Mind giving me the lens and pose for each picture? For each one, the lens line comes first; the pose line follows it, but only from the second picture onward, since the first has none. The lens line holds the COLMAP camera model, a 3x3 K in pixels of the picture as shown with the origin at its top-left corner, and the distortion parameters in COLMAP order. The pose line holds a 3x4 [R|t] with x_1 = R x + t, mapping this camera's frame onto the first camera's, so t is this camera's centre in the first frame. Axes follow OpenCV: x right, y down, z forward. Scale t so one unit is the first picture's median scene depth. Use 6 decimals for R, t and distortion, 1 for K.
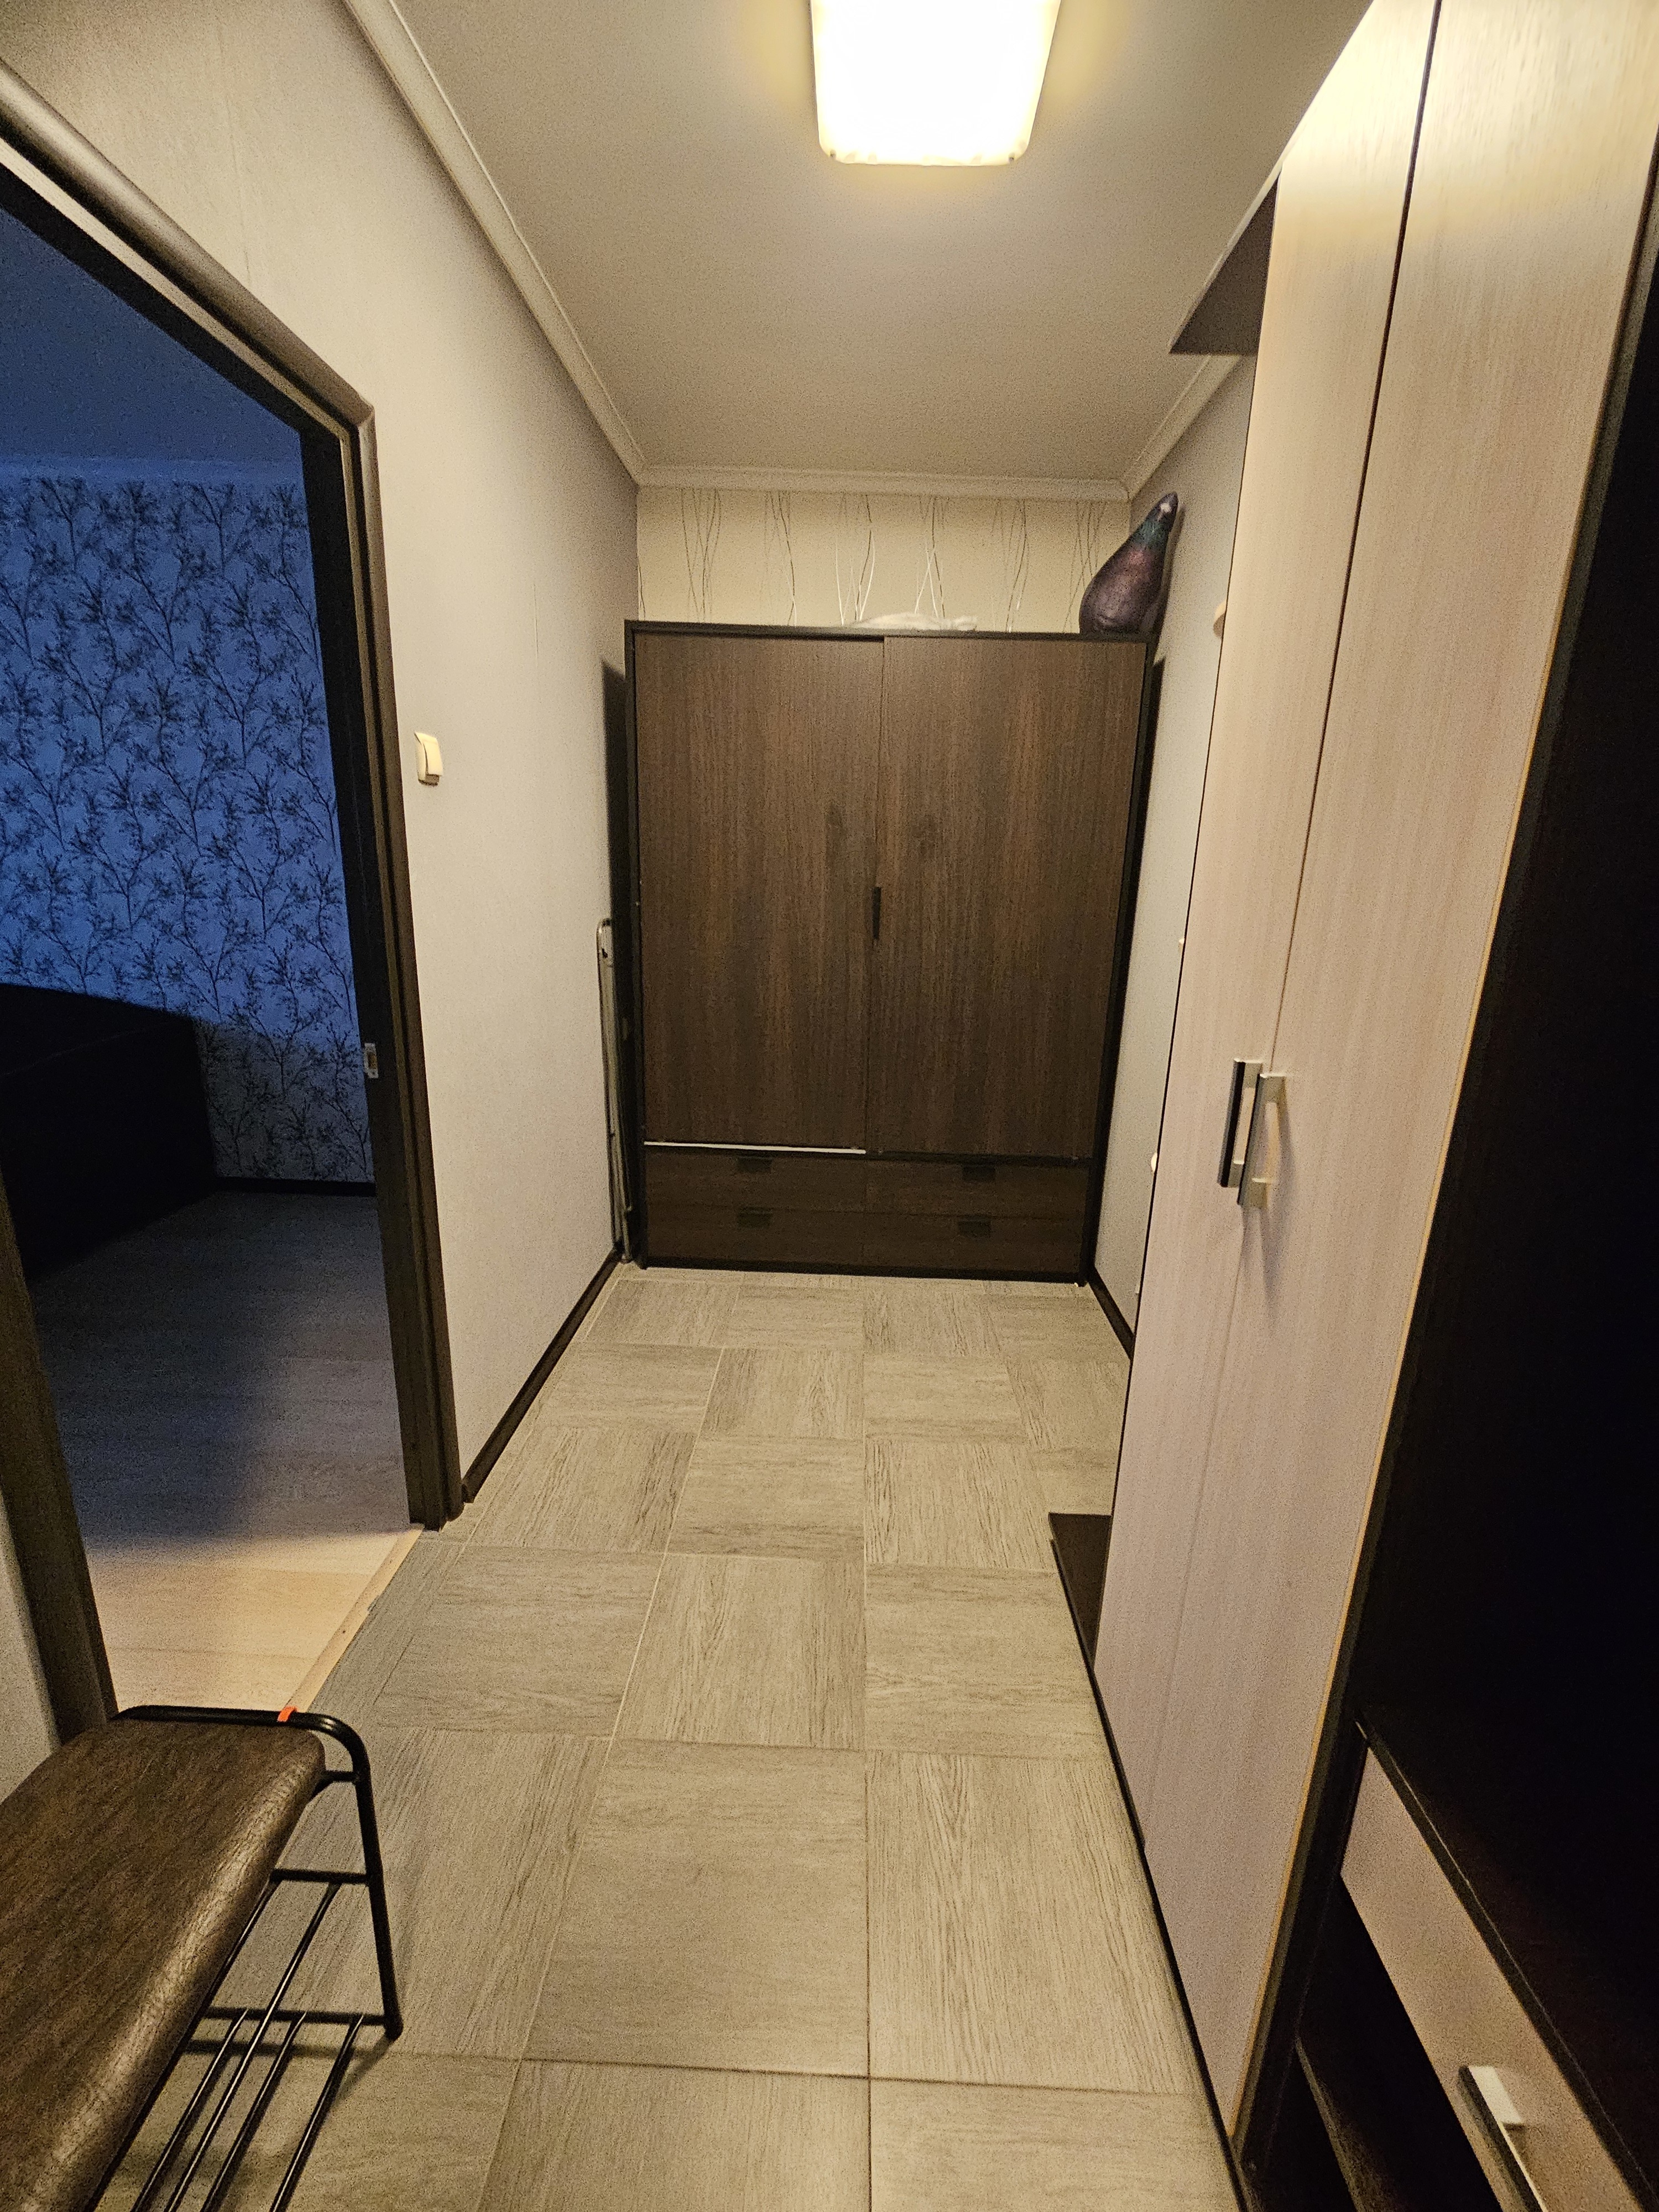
lens RADIAL K [[825.9, 0, 837.7], [0, 825.9, 1054.1], [0, 0, 1]] dist [0.002045, 0.000355]
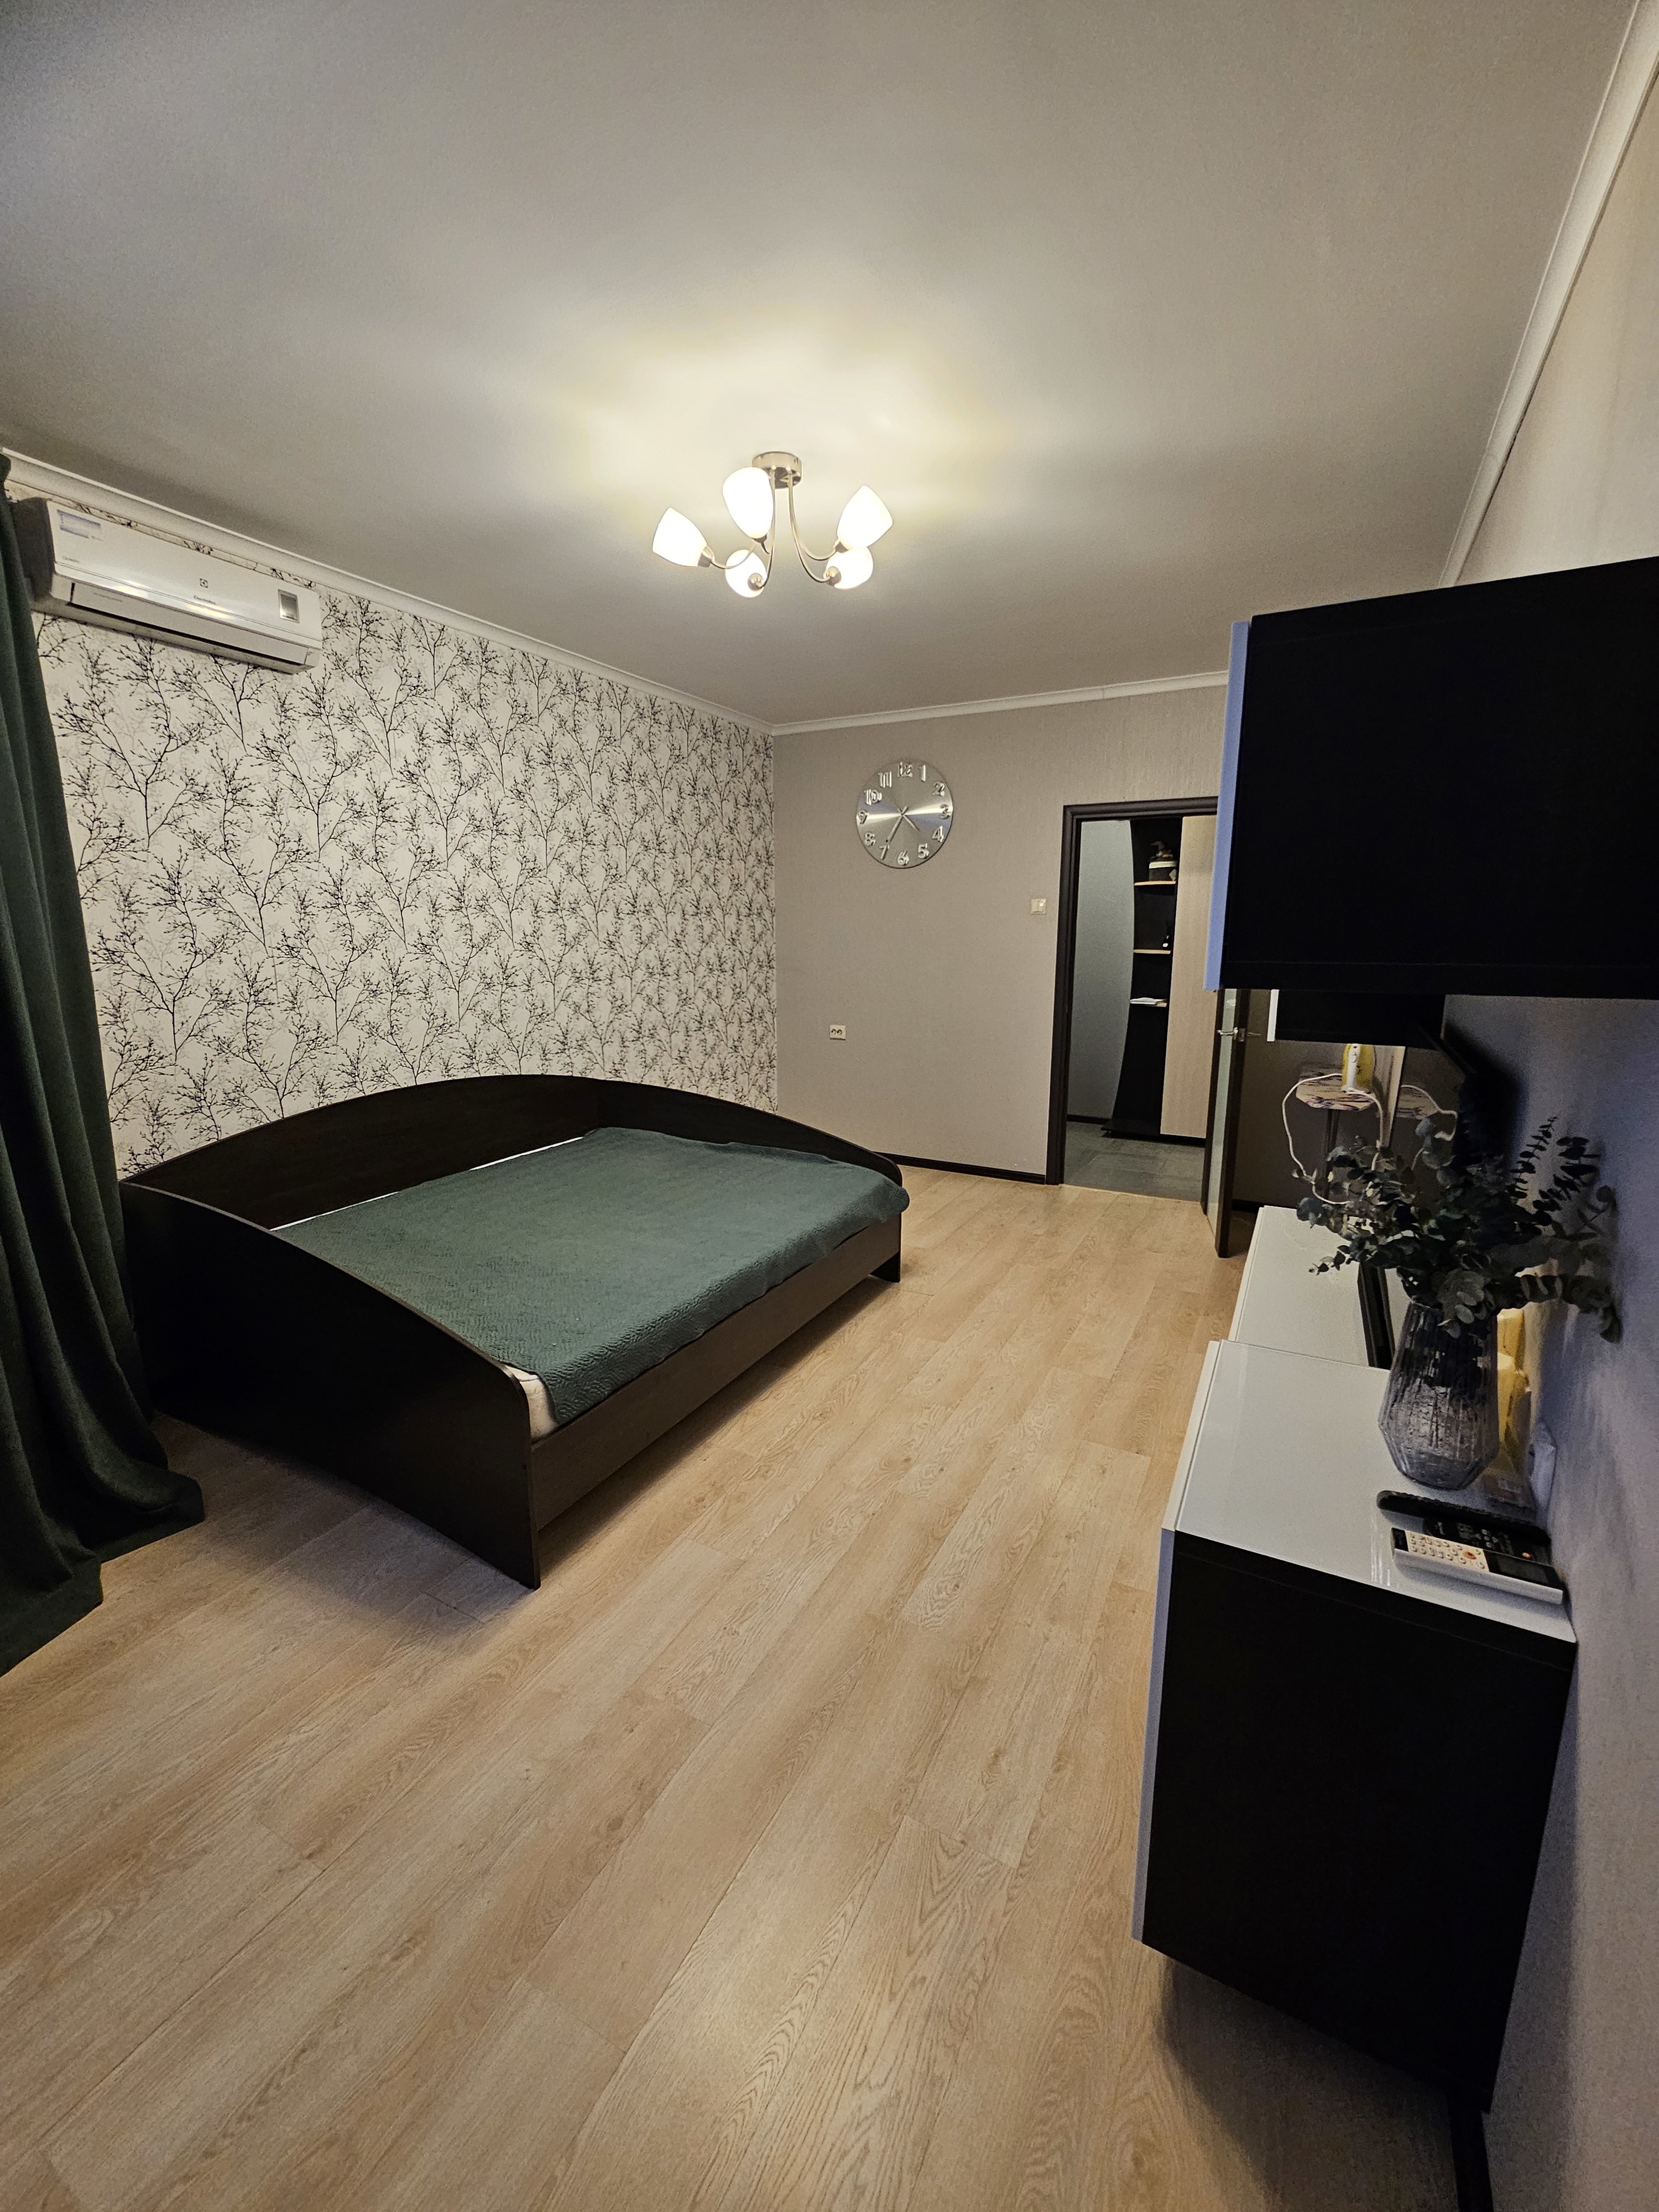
lens RADIAL K [[889.3, 0, 846.1], [0, 889.3, 1113.5], [0, 0, 1]] dist [-0.000299, -0.000406]
pose [[0.444168, -0.214178, 0.869967, -1.563387], [0.226876, 0.966246, 0.122048, -0.061108], [-0.866742, 0.143165, 0.477768, 0.036503]]
